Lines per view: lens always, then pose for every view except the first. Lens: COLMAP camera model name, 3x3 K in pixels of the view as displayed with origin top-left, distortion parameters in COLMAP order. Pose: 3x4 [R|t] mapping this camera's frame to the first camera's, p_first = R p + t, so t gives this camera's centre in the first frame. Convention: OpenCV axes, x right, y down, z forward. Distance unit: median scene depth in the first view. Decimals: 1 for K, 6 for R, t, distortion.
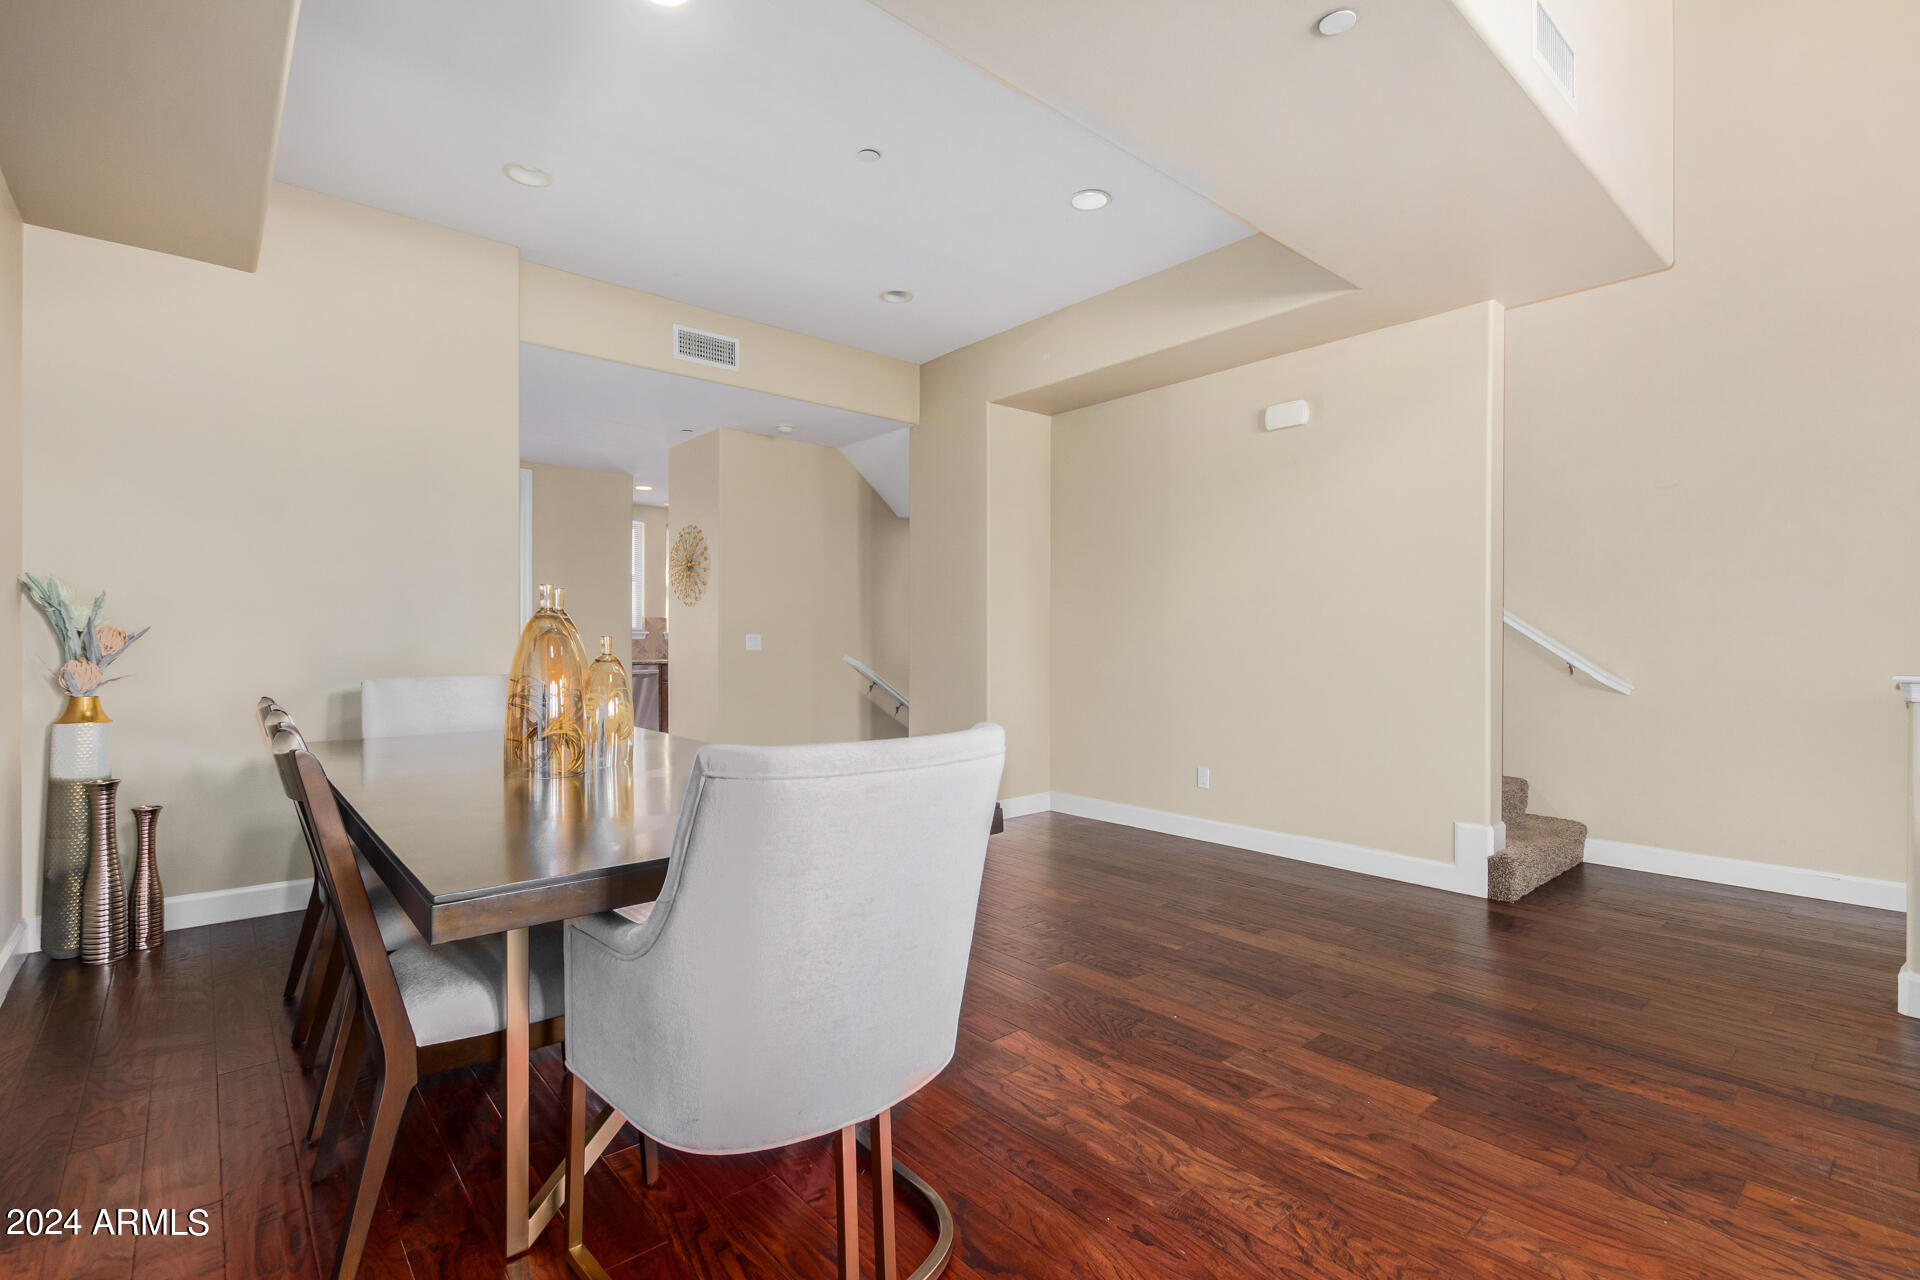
lens RADIAL K [[878.3, 0, 967.4], [0, 878.3, 640.4], [0, 0, 1]] dist [0.005039, -0.002515]
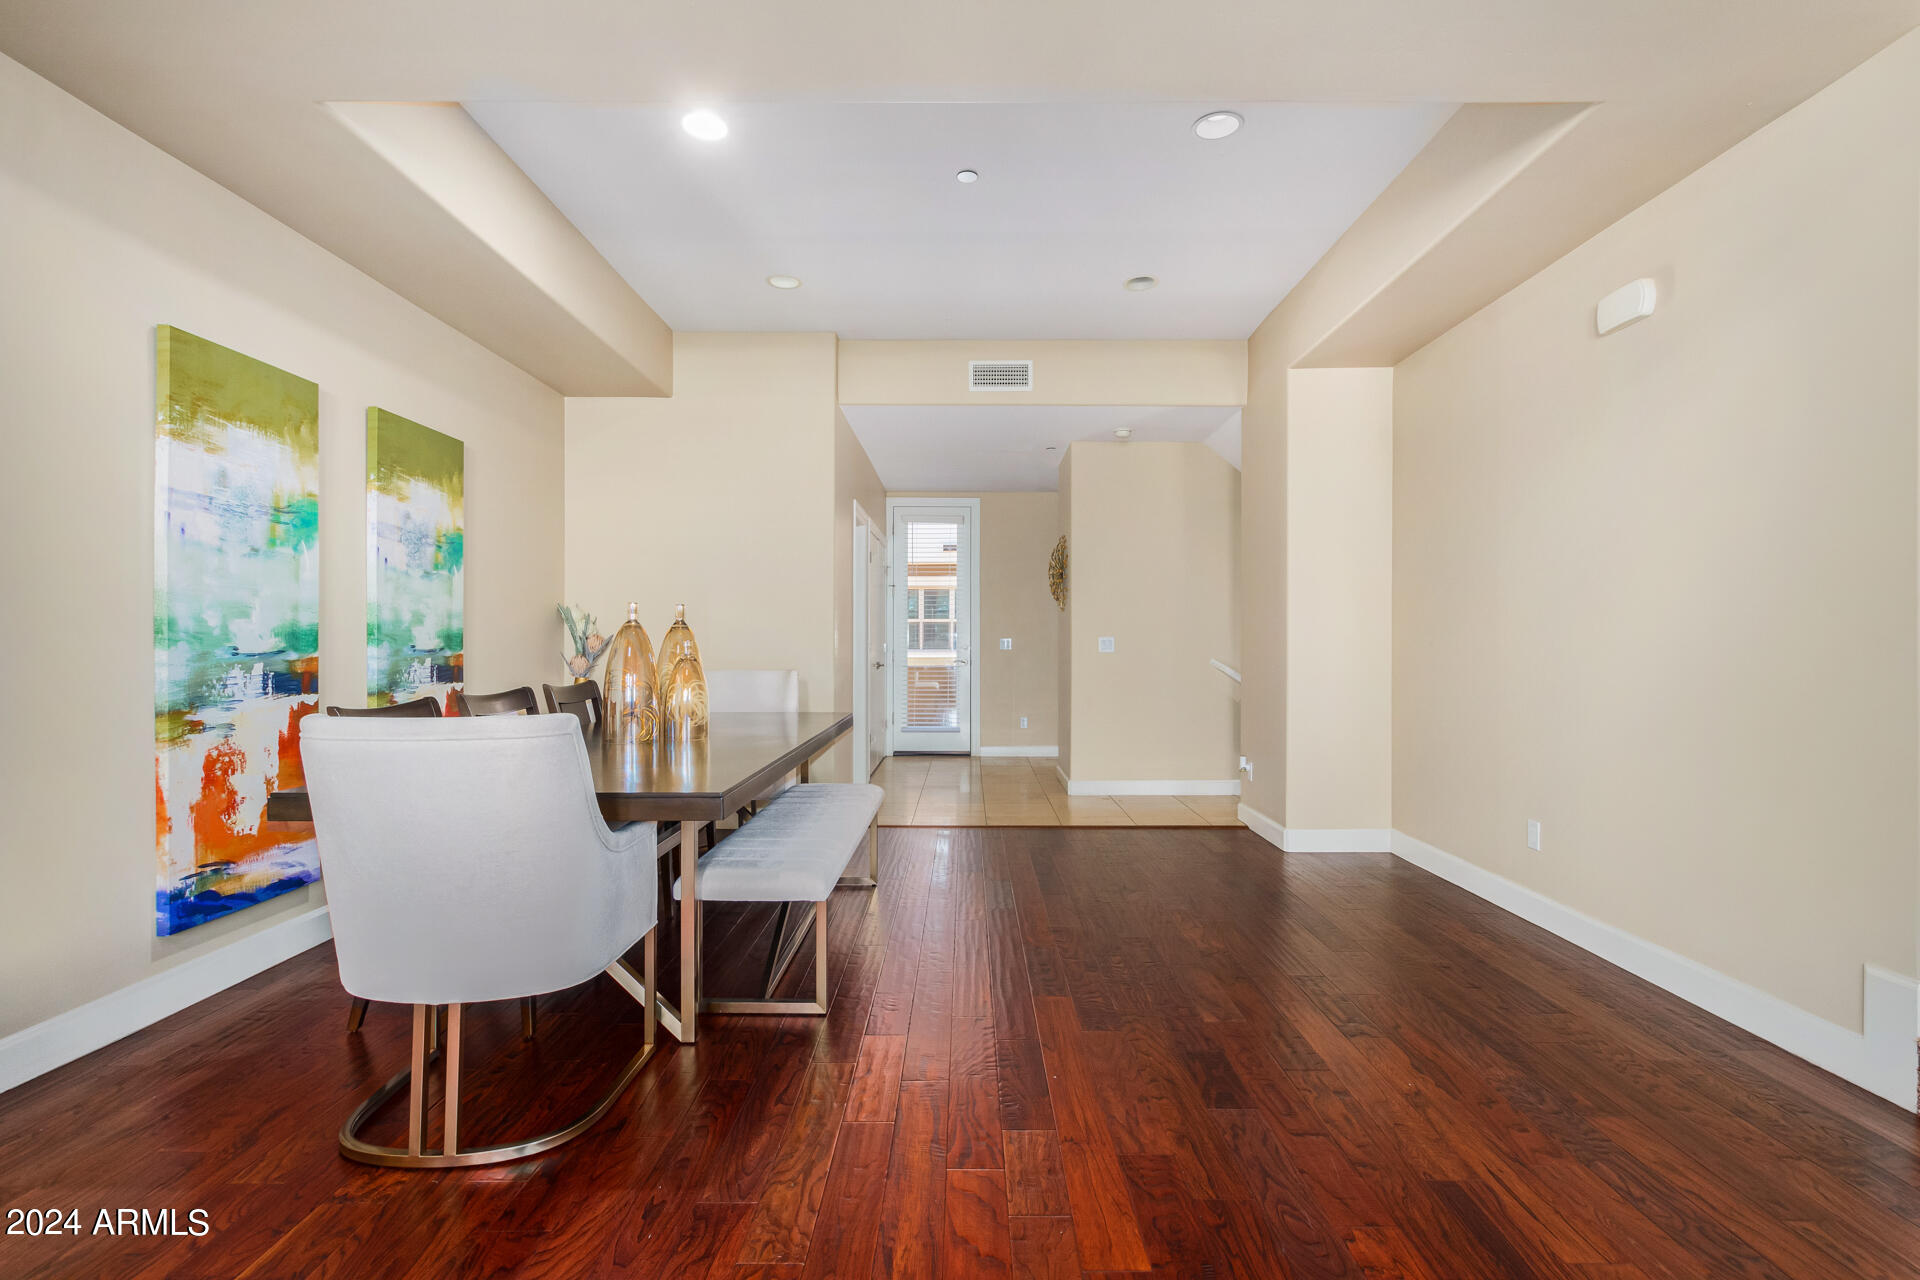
lens RADIAL K [[878.3, 0, 966.4], [0, 878.3, 646.1], [0, 0, 1]] dist [0.005039, -0.002515]
pose [[0.752602, 0.001921, -0.658473, 0.433264], [-0.000404, 0.999997, 0.002455, 0.000366], [0.658476, -0.001582, 0.752600, 0.169313]]
